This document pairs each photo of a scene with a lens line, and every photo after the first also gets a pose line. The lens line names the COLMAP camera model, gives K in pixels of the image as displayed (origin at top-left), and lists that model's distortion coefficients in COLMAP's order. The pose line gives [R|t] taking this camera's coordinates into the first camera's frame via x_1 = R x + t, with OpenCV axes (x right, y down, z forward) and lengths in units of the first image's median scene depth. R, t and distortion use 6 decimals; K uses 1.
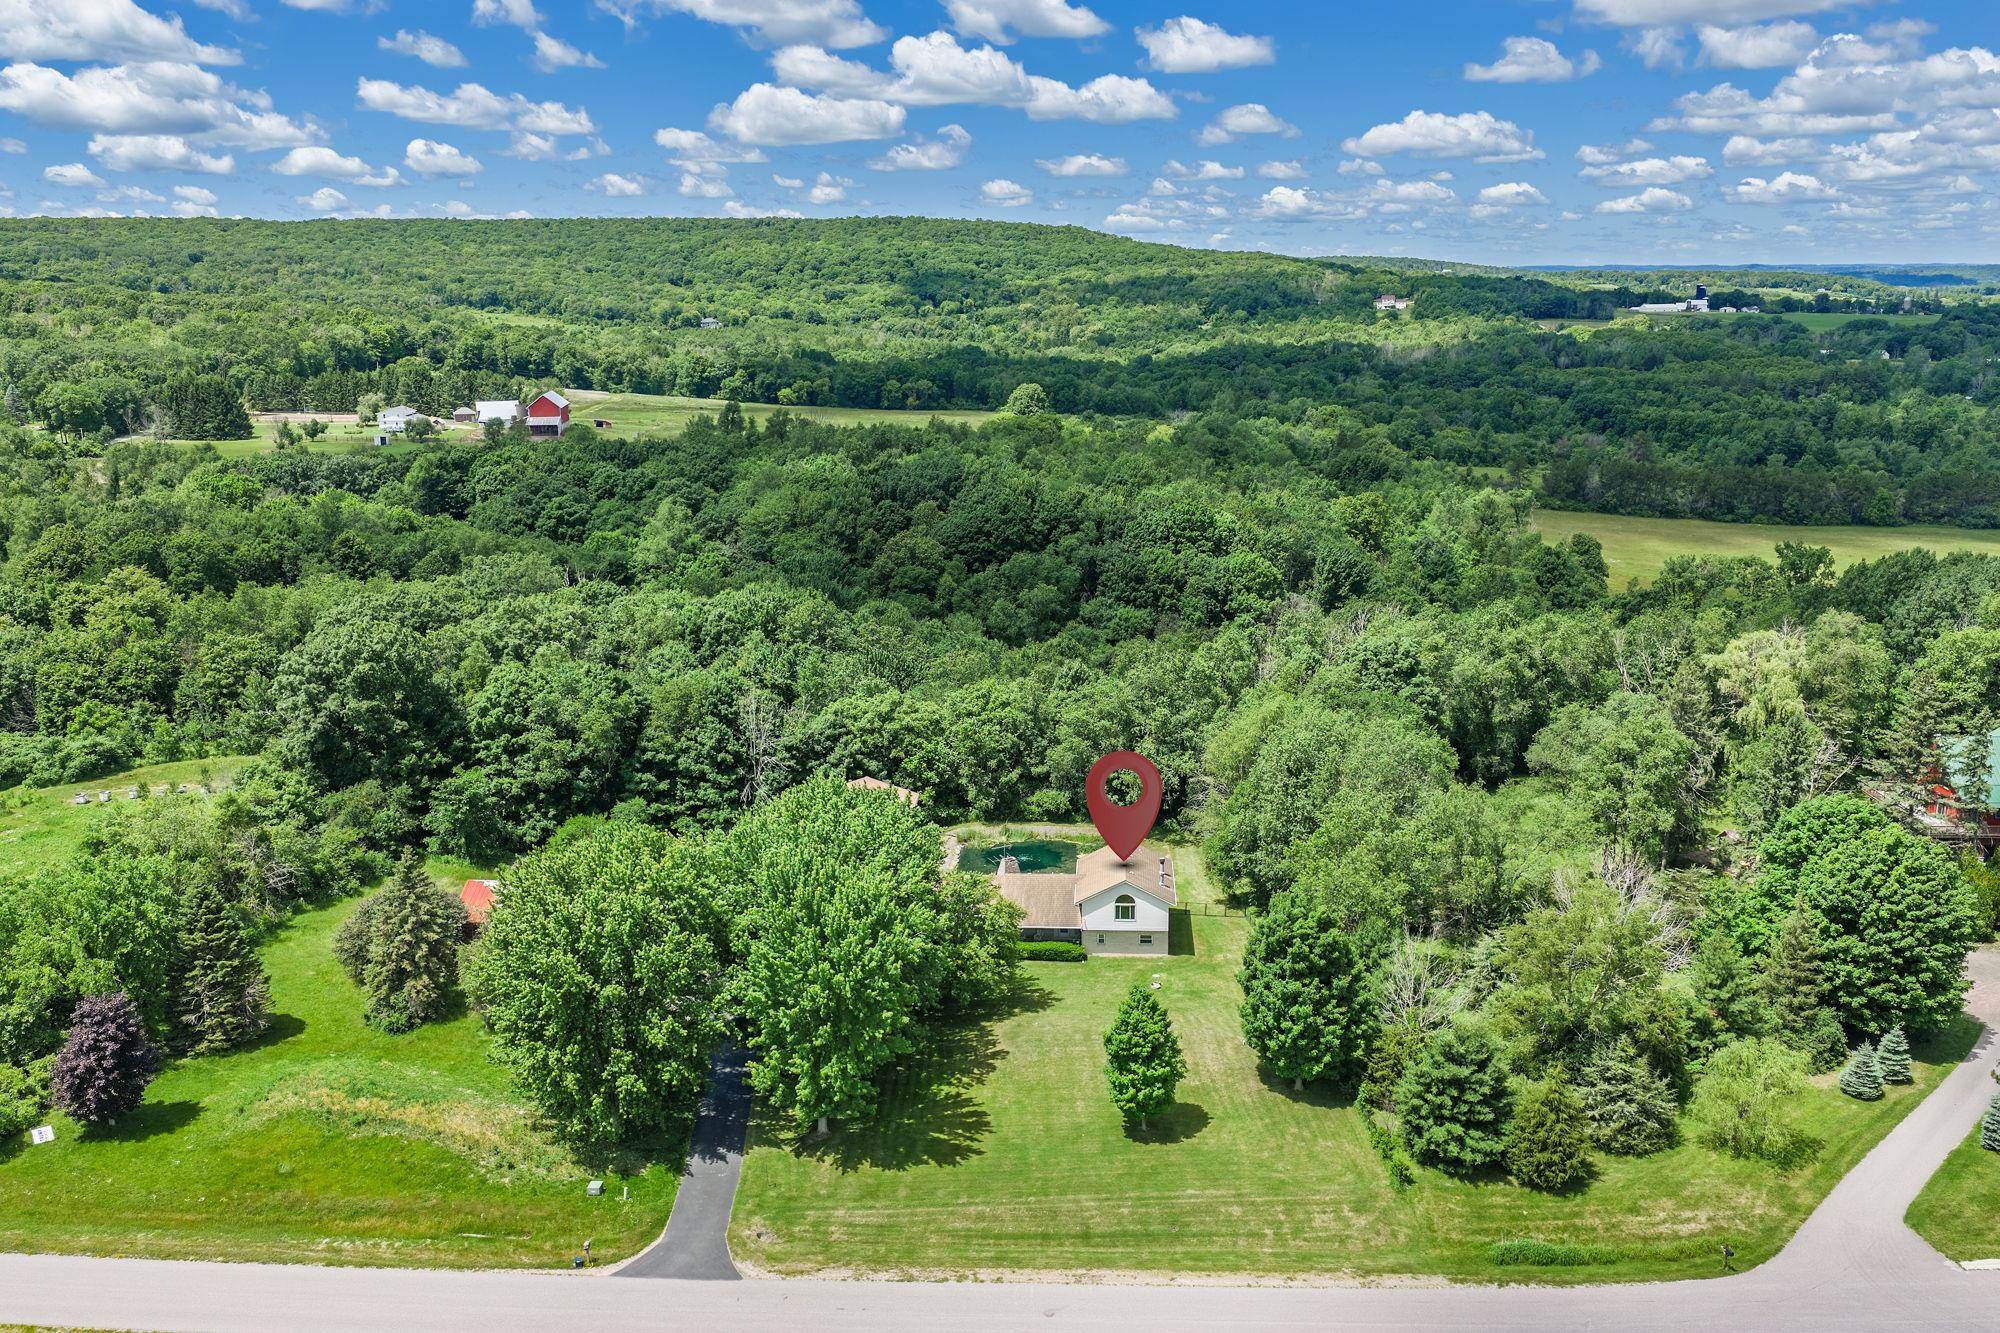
lens RADIAL K [[1682.1, 0, 1020.9], [0, 1682.1, 646.0], [0, 0, 1]] dist [0.006380, -0.009516]
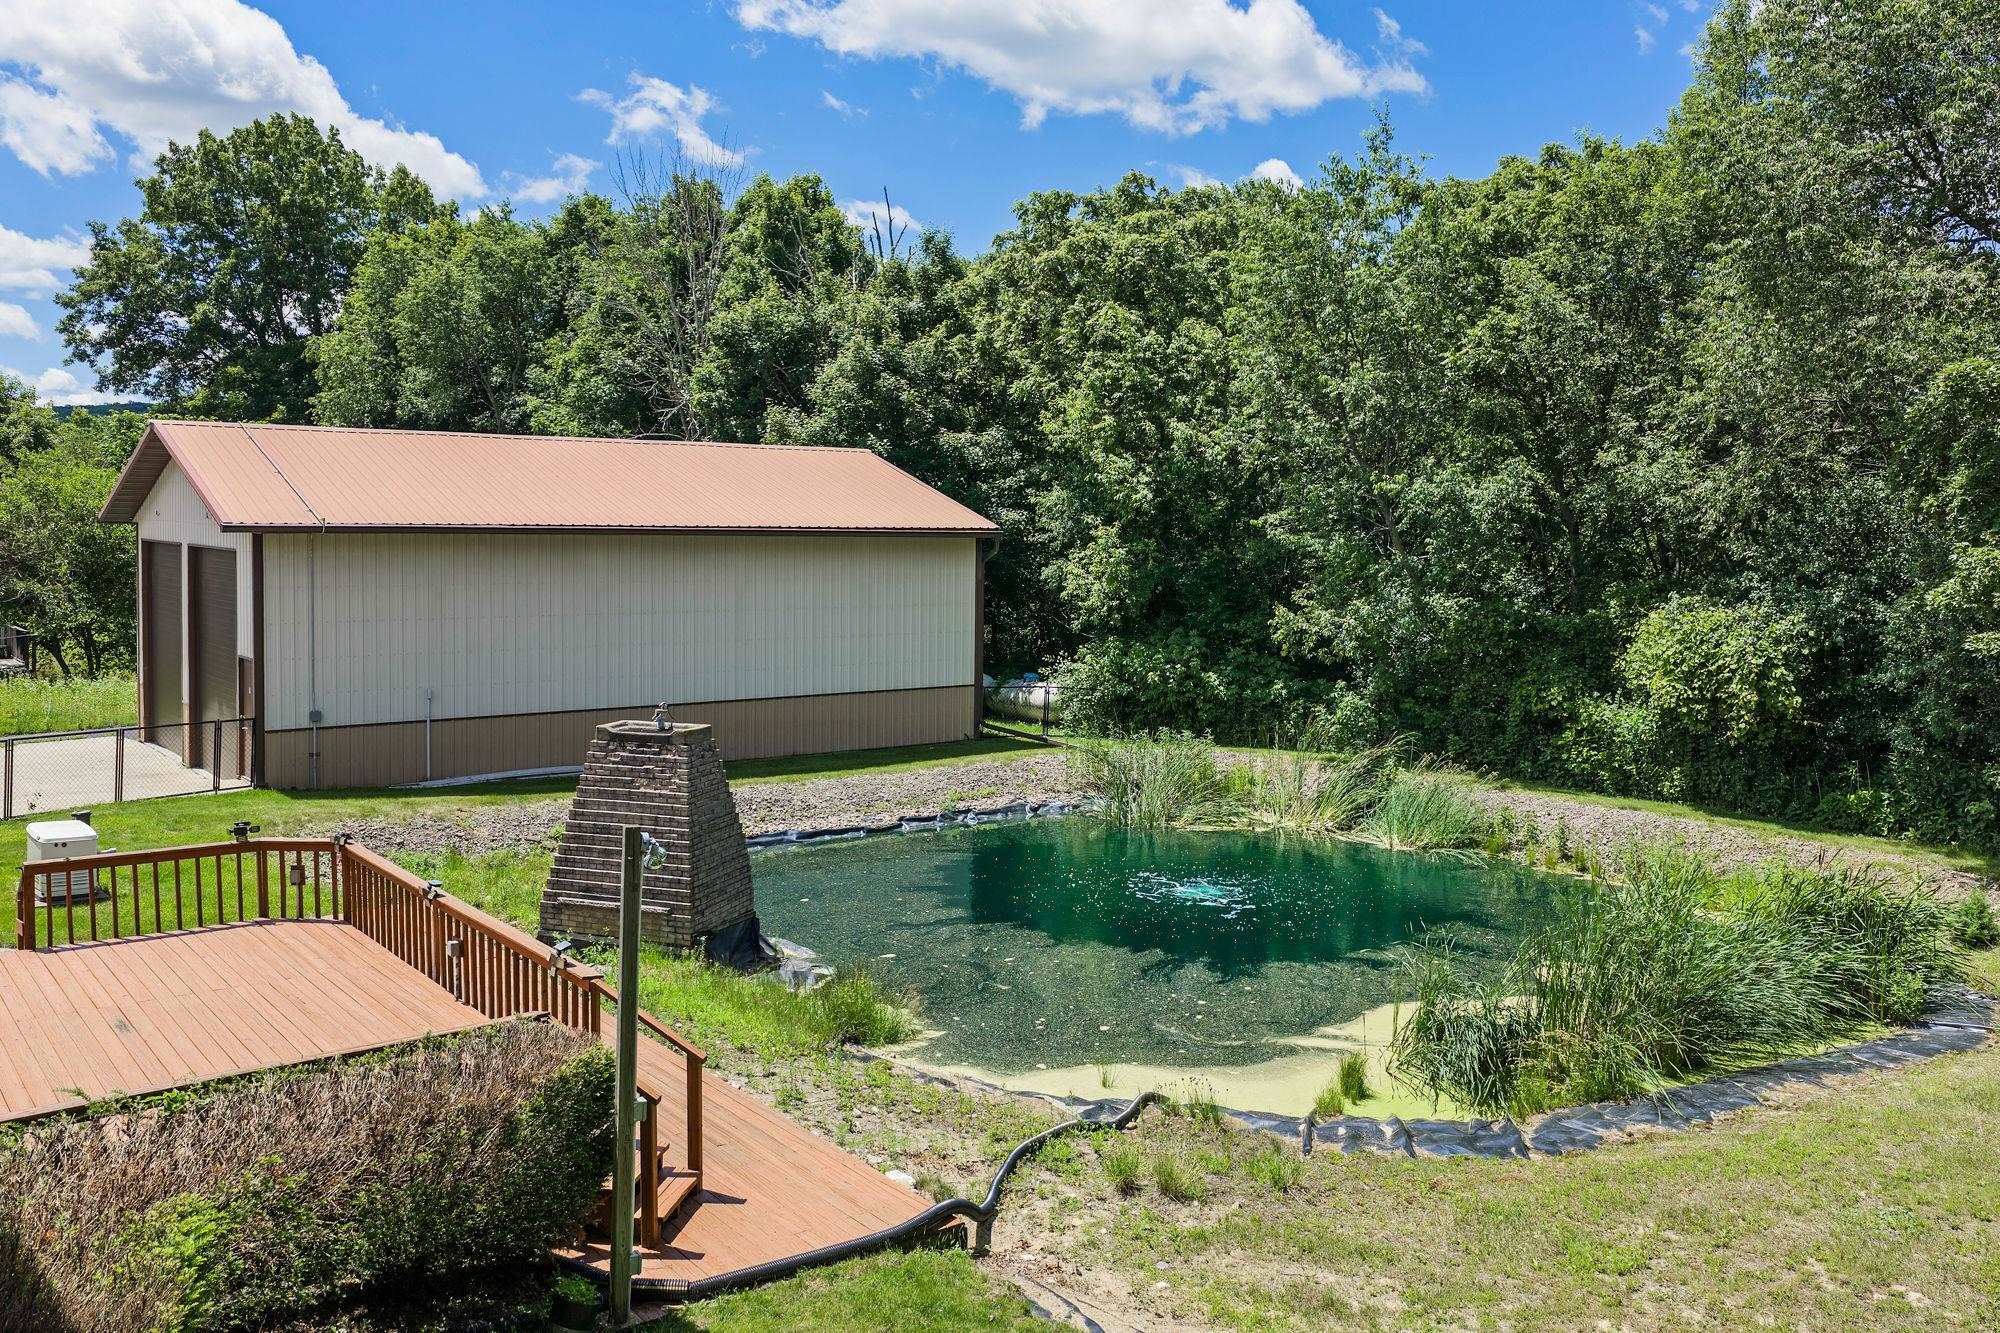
lens RADIAL K [[1644.3, 0, 1015.6], [0, 1644.3, 653.6], [0, 0, 1]] dist [0.007263, -0.012272]
pose [[0.656645, 0.079880, -0.749958, 0.149284], [-0.184976, 0.981061, -0.057465, 0.180438], [0.731164, 0.176459, 0.658985, 1.366951]]
